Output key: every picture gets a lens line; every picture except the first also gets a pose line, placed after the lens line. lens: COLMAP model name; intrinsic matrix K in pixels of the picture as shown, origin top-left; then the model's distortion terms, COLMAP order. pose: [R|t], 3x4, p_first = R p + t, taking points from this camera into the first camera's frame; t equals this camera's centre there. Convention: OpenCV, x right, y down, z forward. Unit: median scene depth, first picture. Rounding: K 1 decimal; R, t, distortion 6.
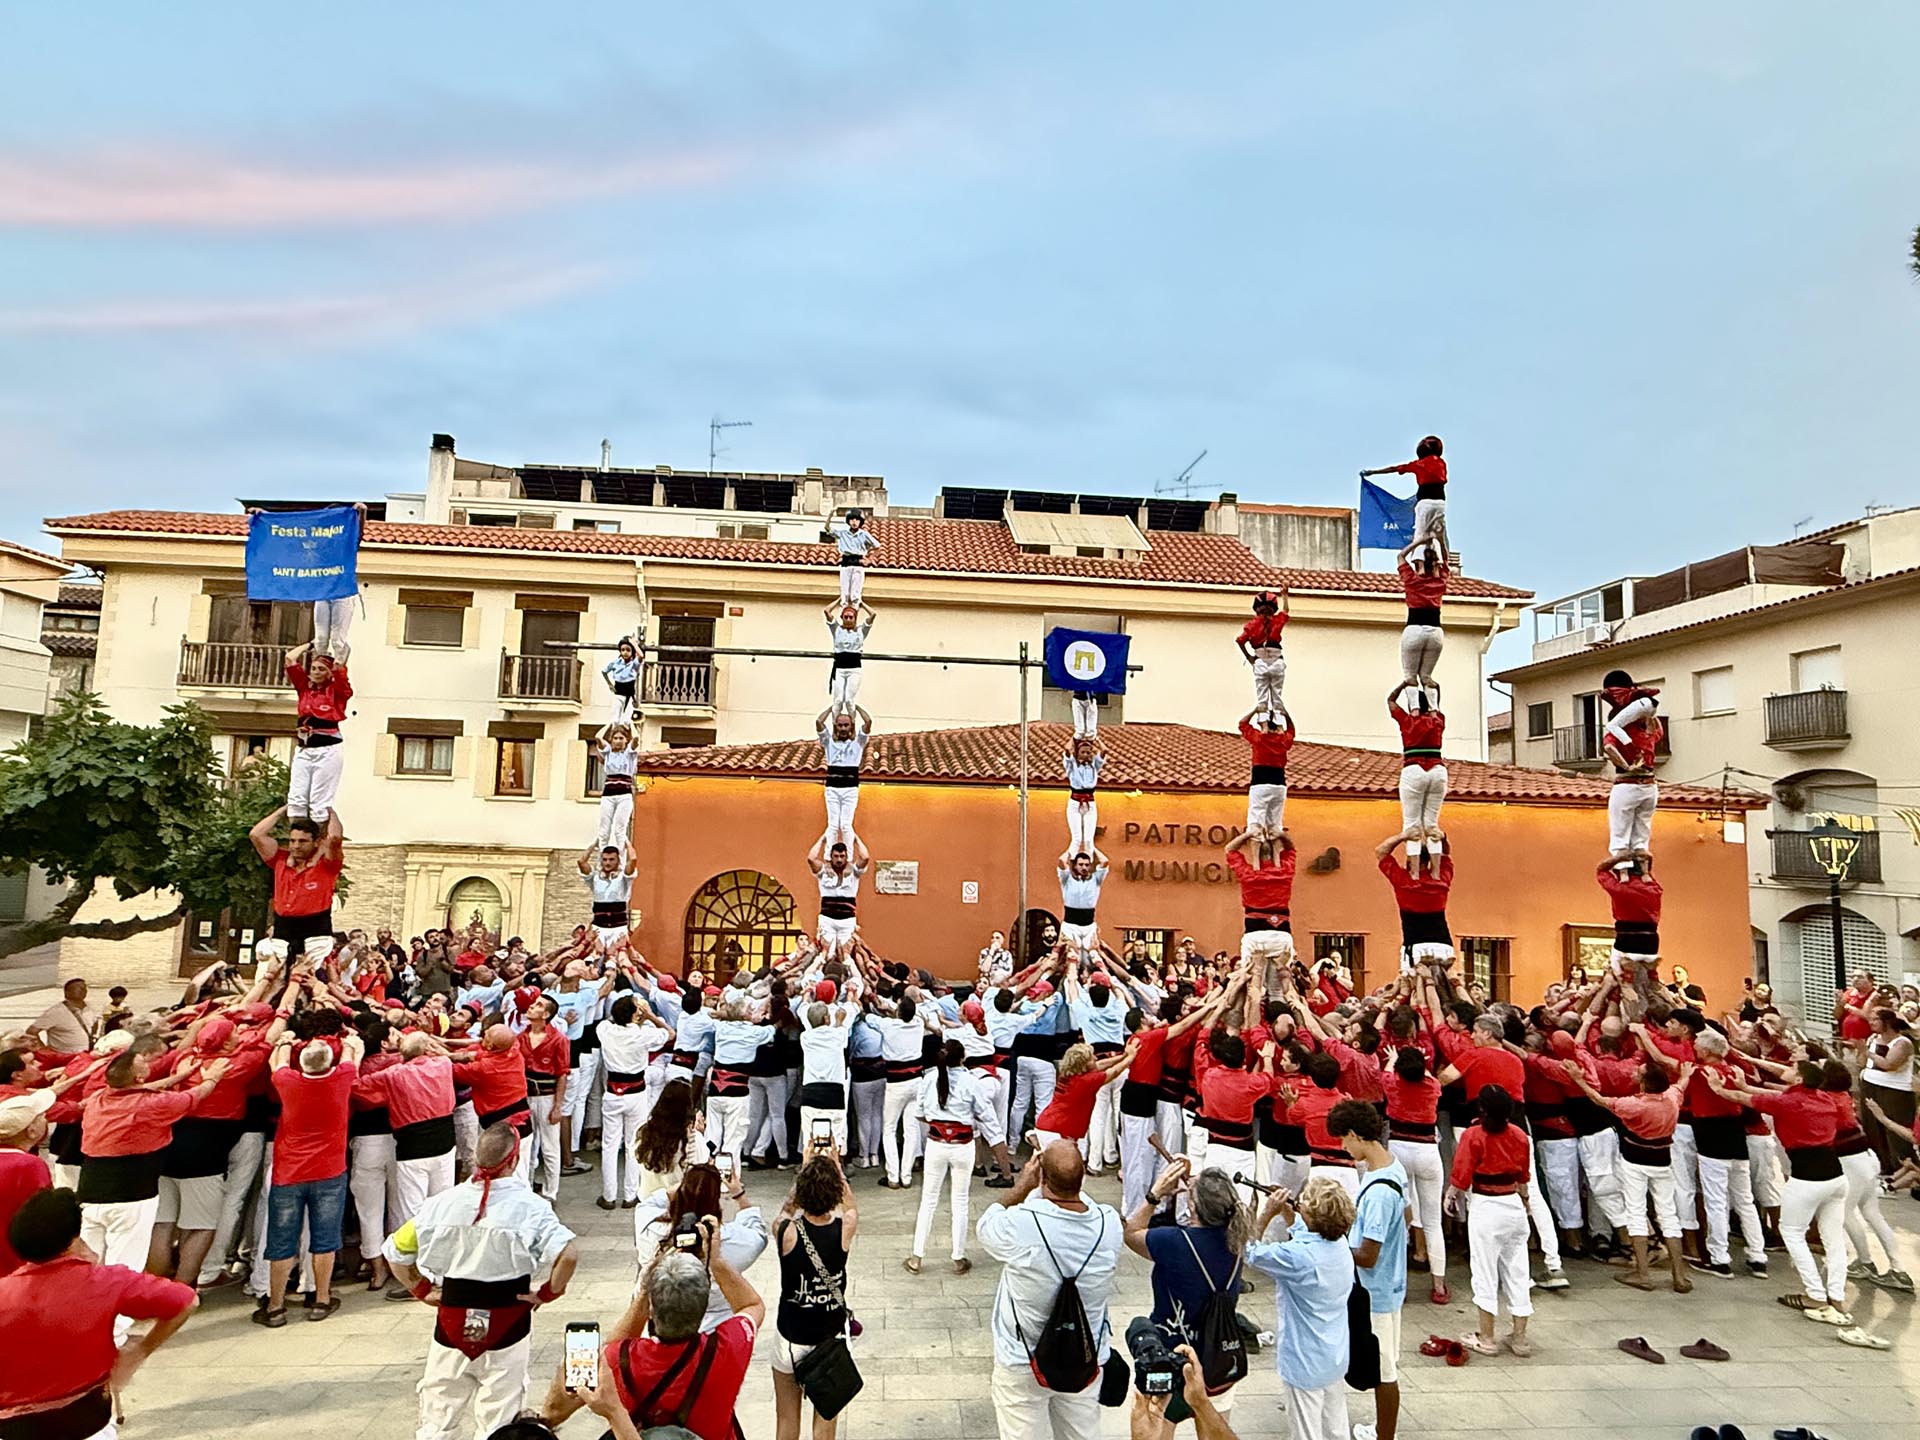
lens RADIAL K [[1121.2, 0, 981.8], [0, 1121.2, 723.5], [0, 0, 1]] dist [-0.003369, -0.006828]
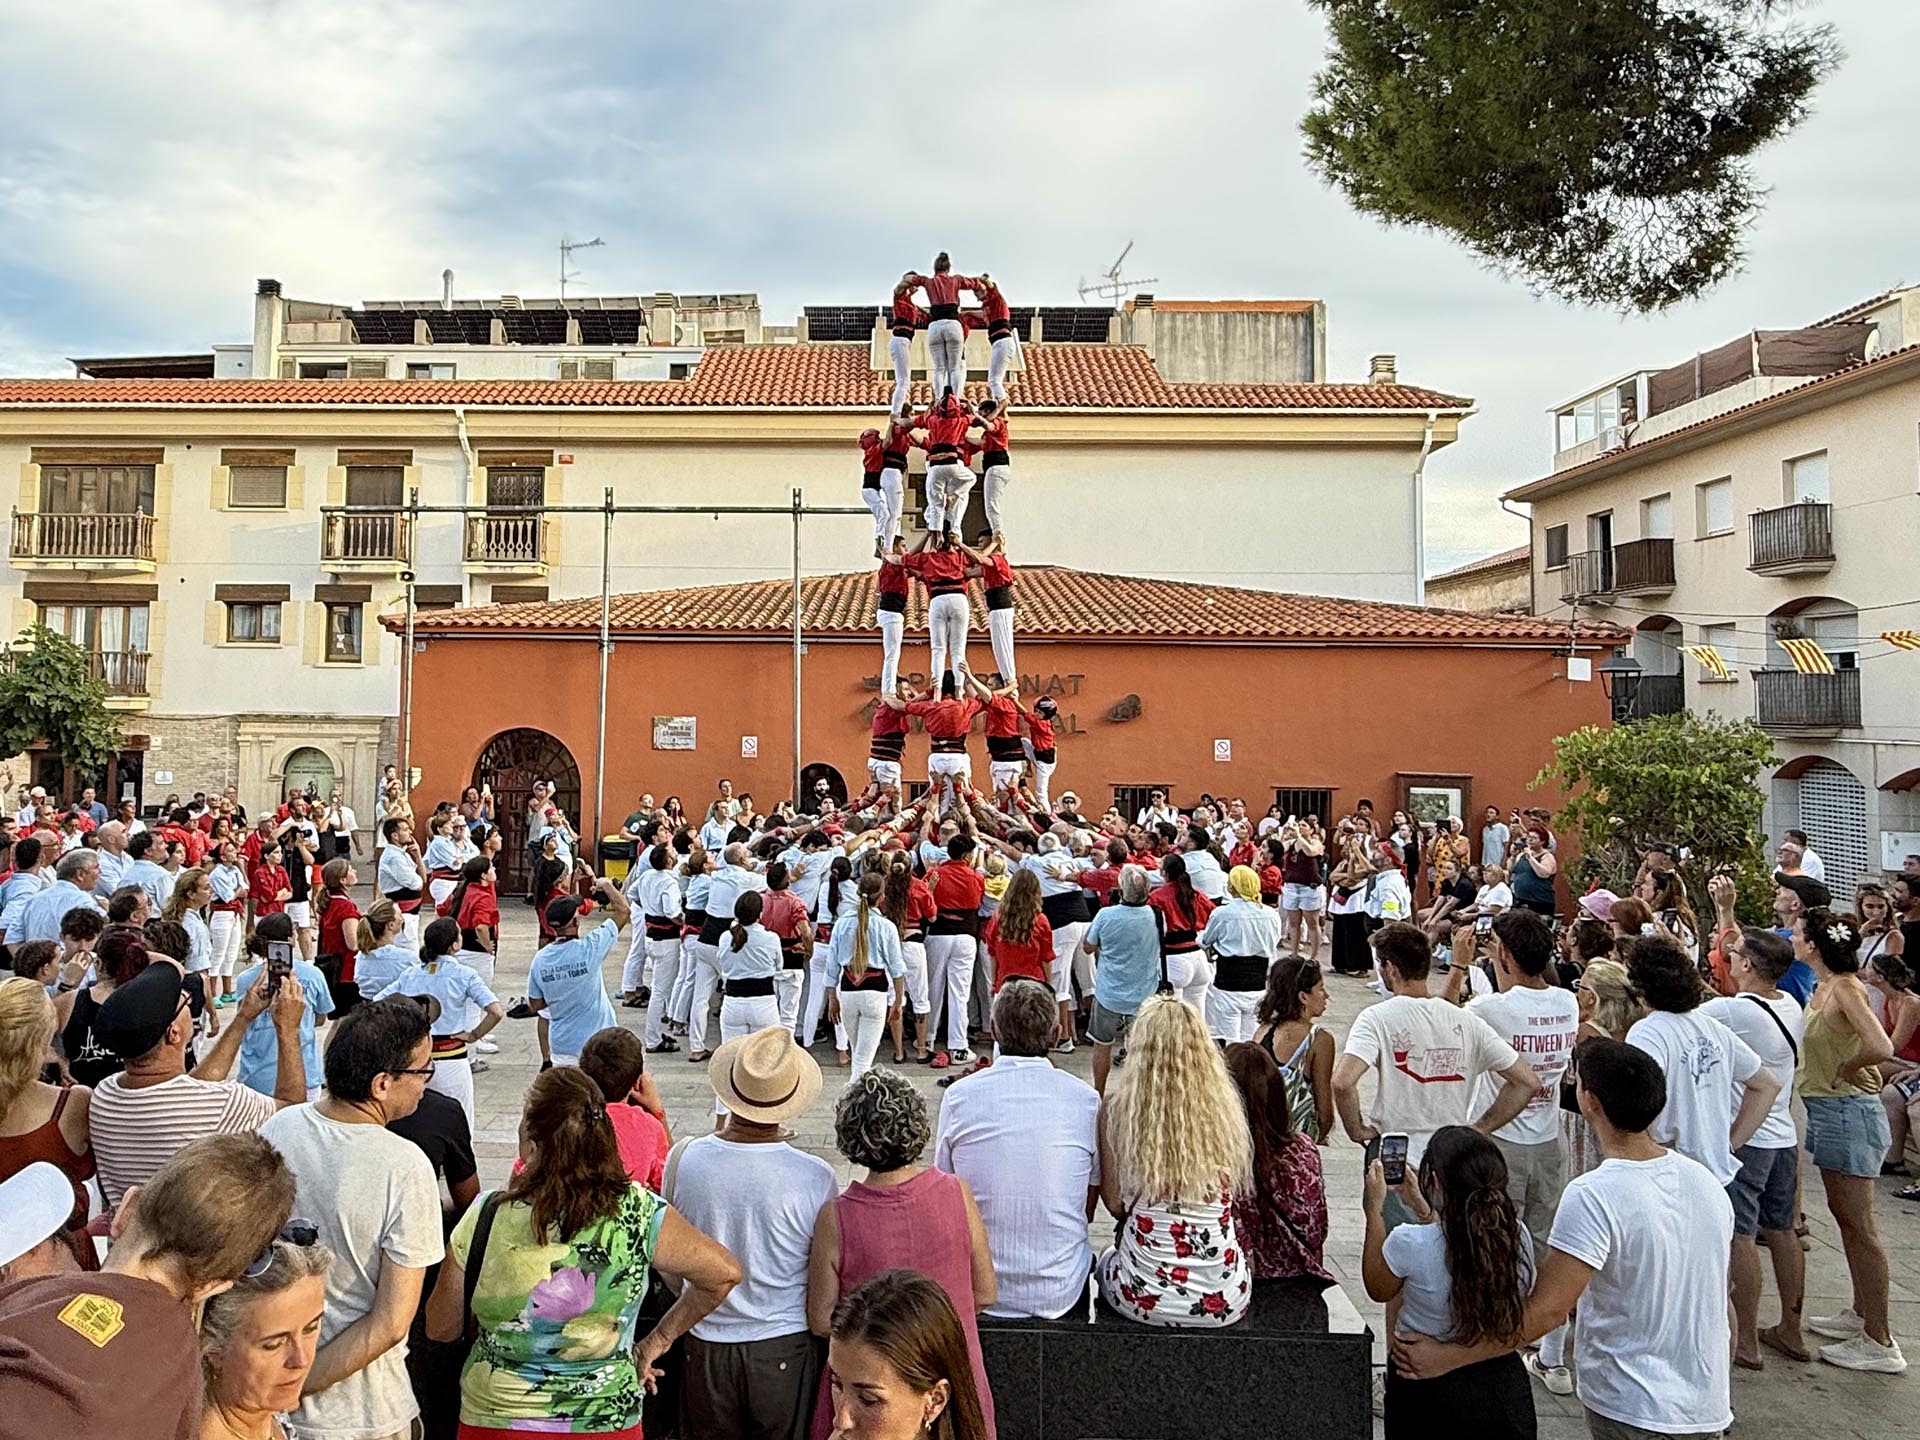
lens RADIAL K [[1455.1, 0, 885.9], [0, 1455.1, 617.3], [0, 0, 1]] dist [-0.014561, 0.005376]
pose [[0.992786, -0.025902, -0.117068, 0.185380], [0.029738, 0.999072, 0.031145, 0.001412], [0.116152, -0.034402, 0.992635, -0.171673]]
